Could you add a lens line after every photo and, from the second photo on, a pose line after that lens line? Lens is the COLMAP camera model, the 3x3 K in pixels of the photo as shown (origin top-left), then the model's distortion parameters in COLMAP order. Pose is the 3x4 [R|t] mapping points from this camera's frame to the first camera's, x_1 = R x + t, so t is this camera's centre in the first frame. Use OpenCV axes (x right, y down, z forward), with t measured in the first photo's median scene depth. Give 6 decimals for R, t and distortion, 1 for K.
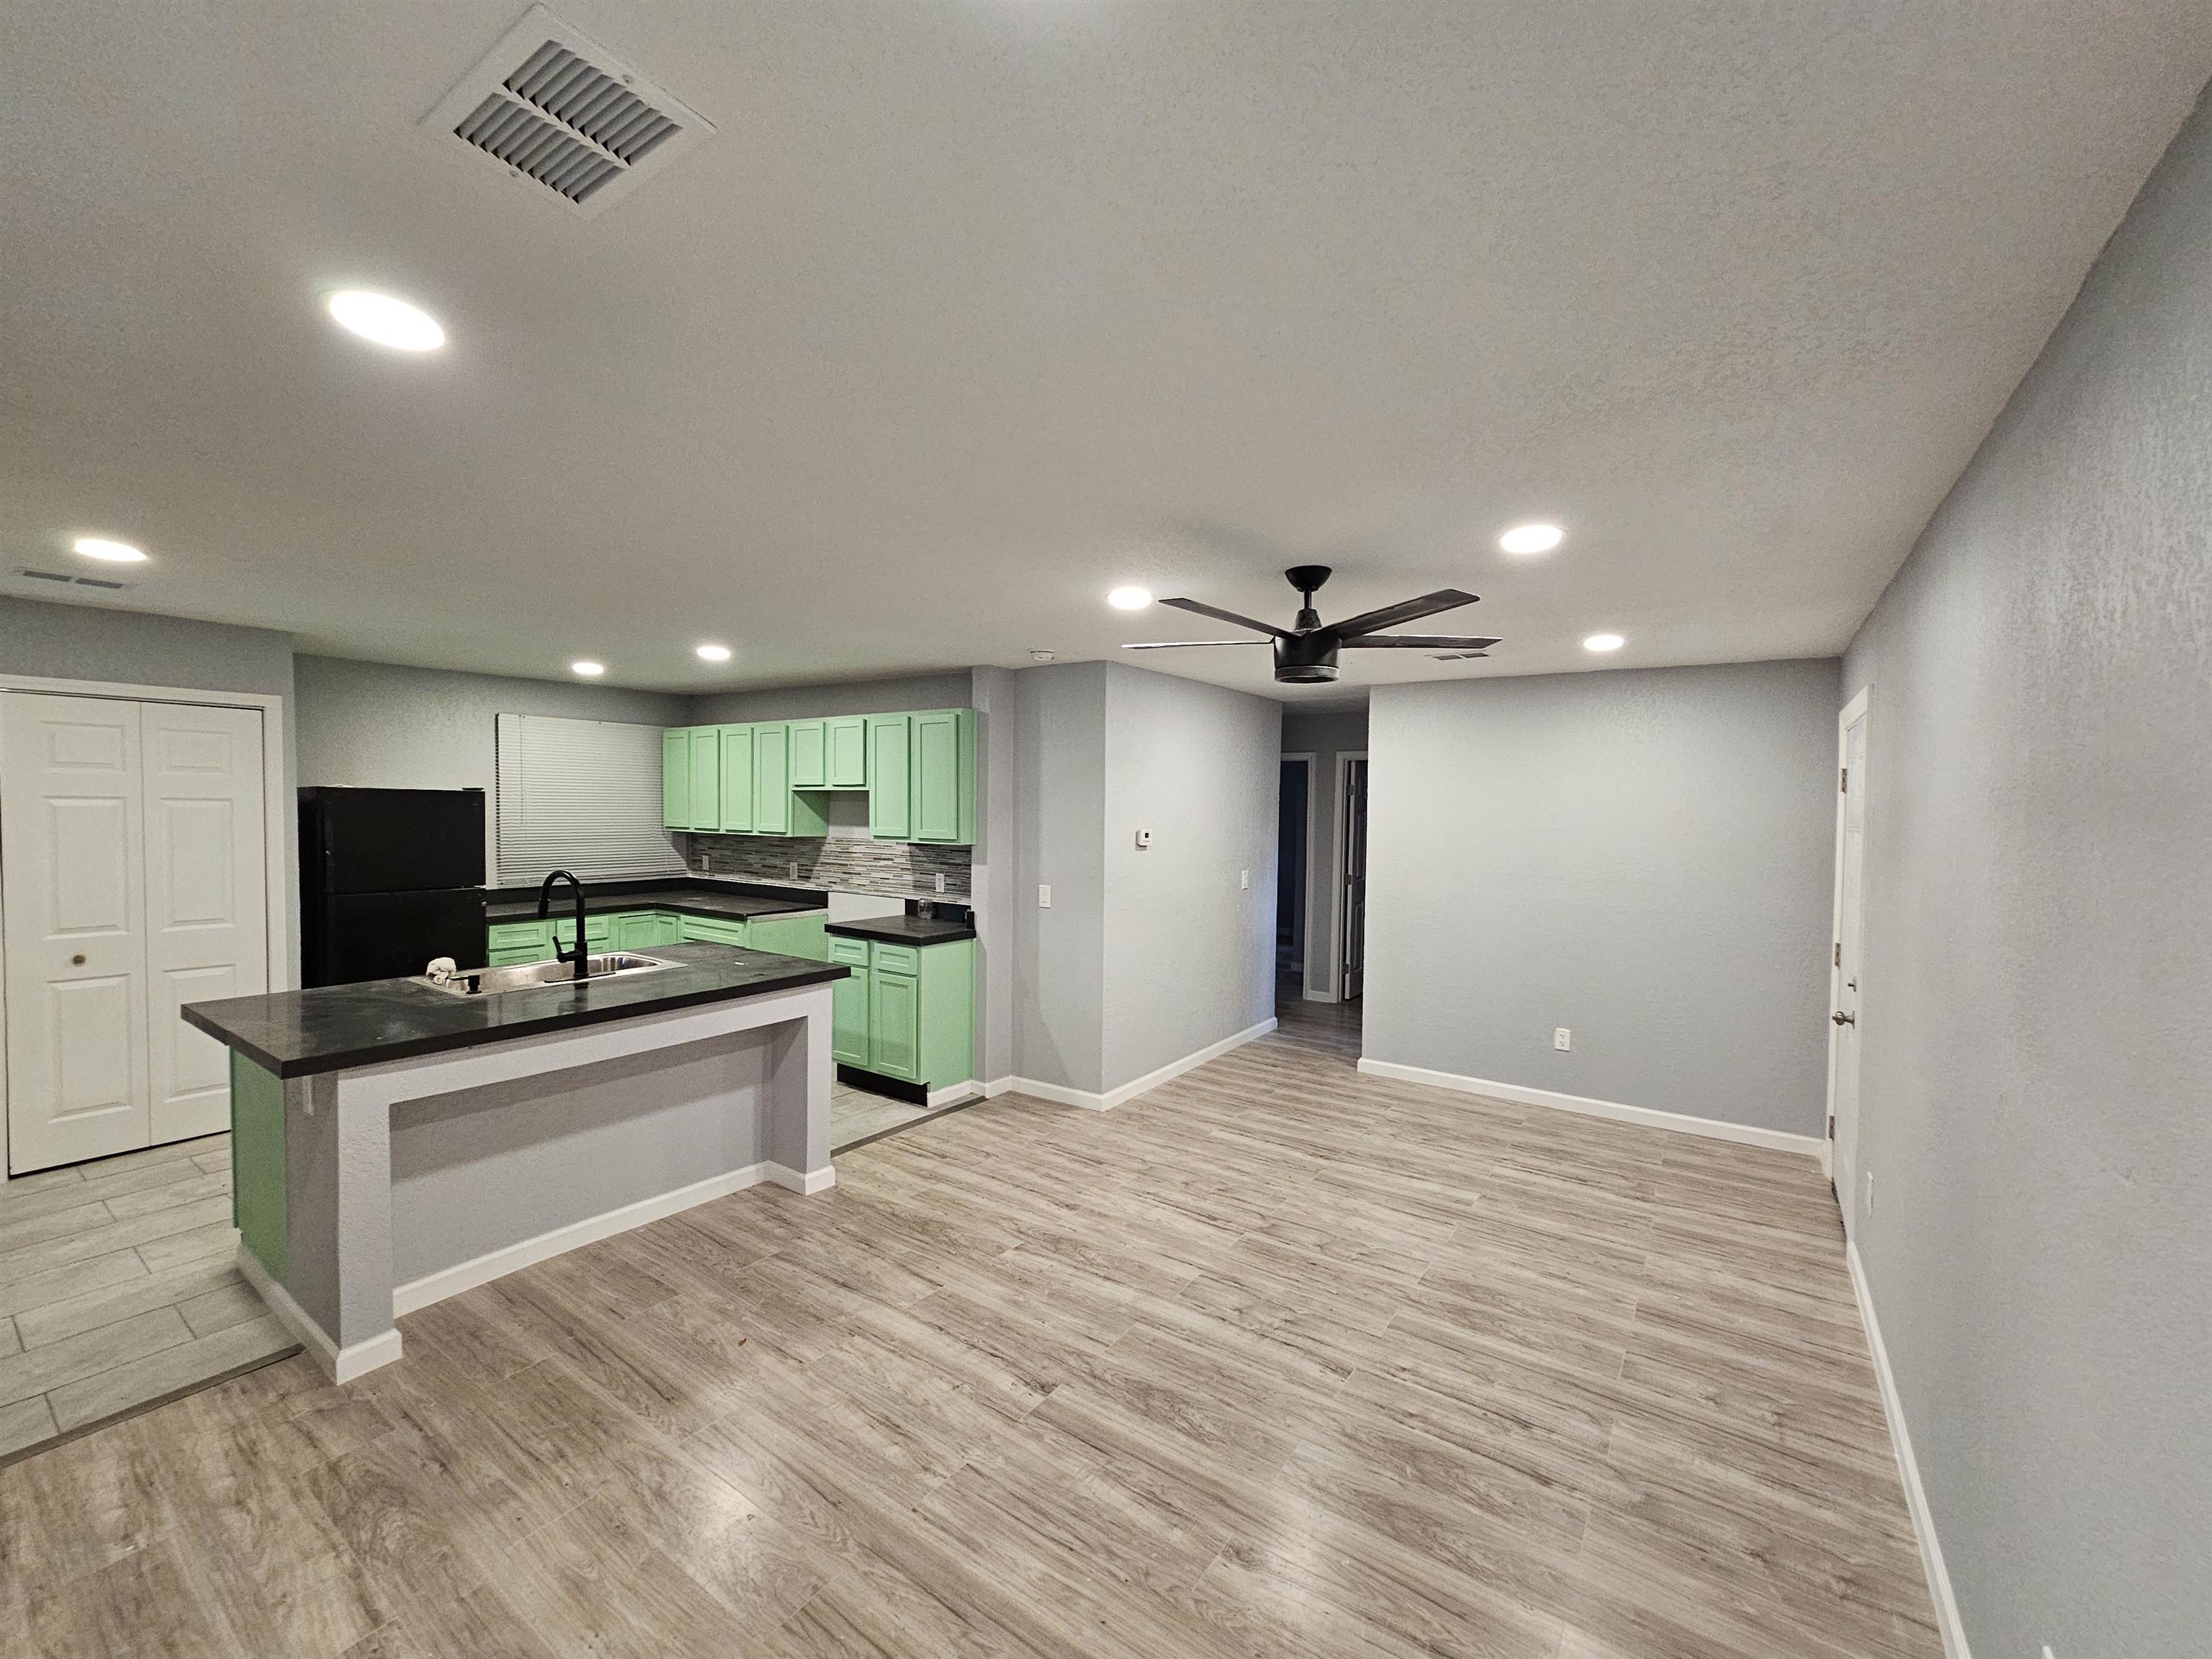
lens RADIAL K [[903.6, 0, 1115.7], [0, 903.6, 822.3], [0, 0, 1]] dist [-0.002083, 0.001559]
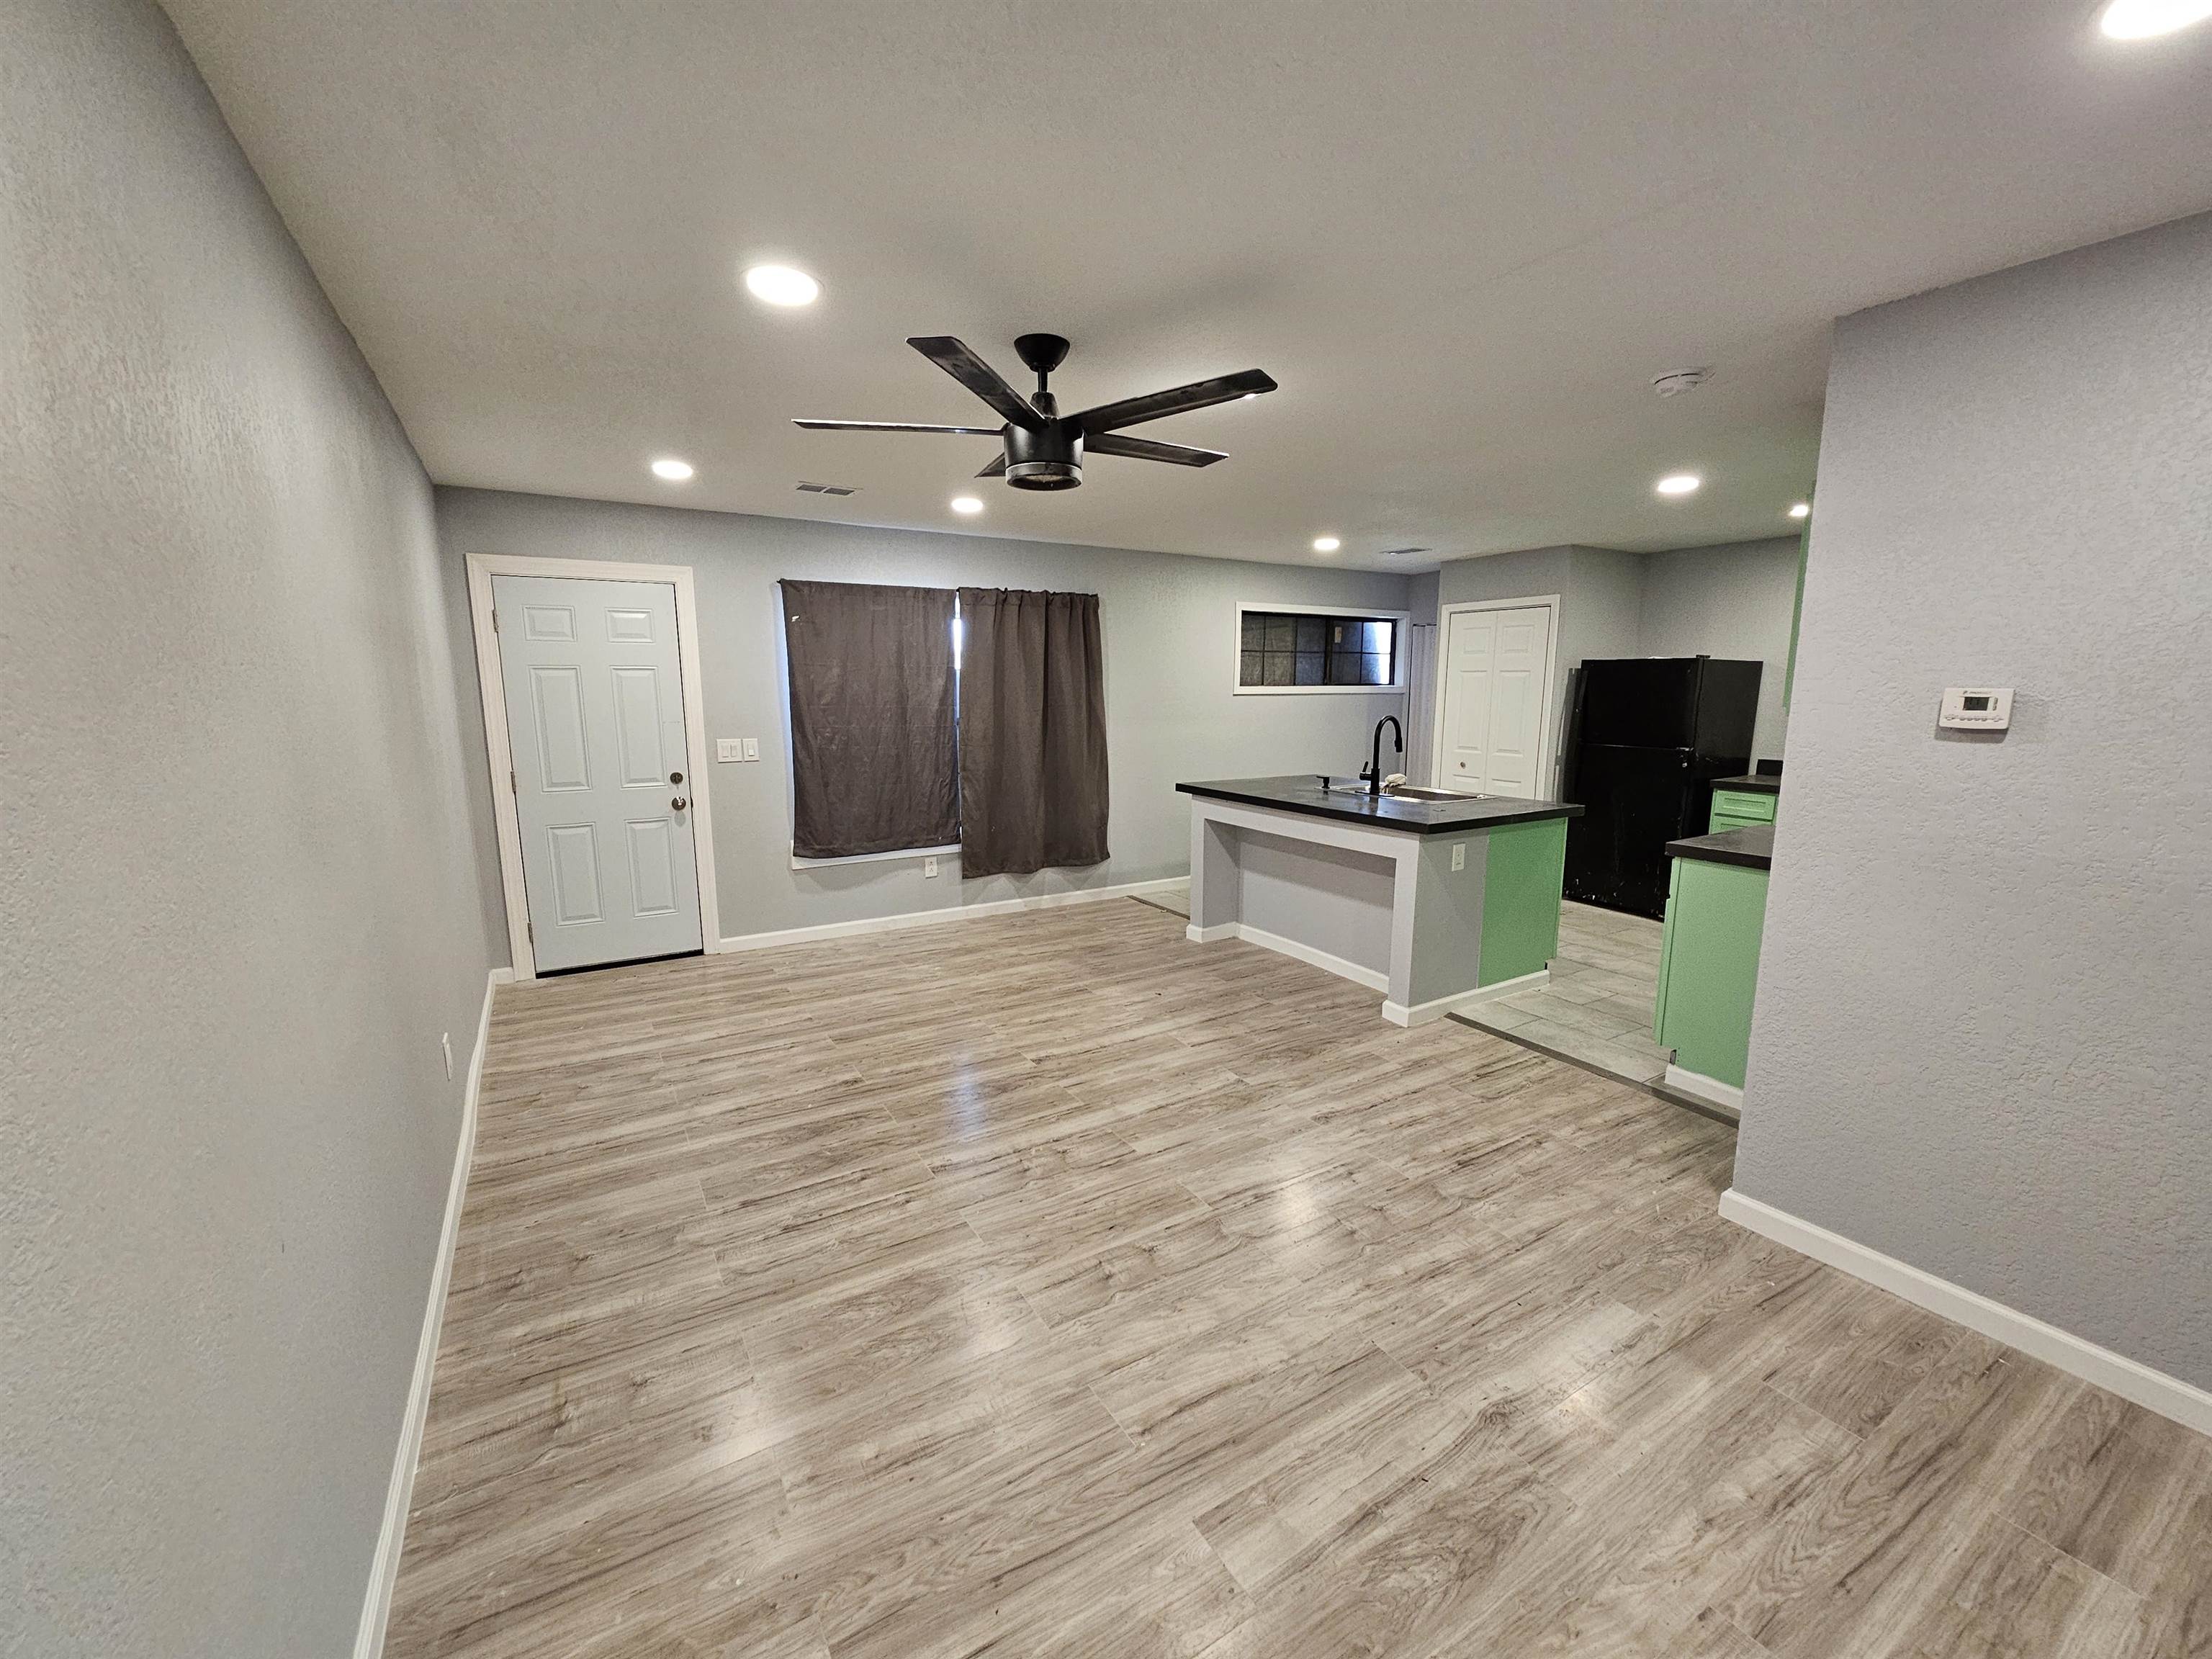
lens RADIAL K [[903.6, 0, 1106.5], [0, 903.6, 842.4], [0, 0, 1]] dist [-0.002083, 0.001559]
pose [[-0.411934, 0.144478, -0.899687, 0.996416], [-0.021401, 0.985544, 0.168065, 0.026725], [0.910962, 0.088486, -0.402887, 1.449063]]
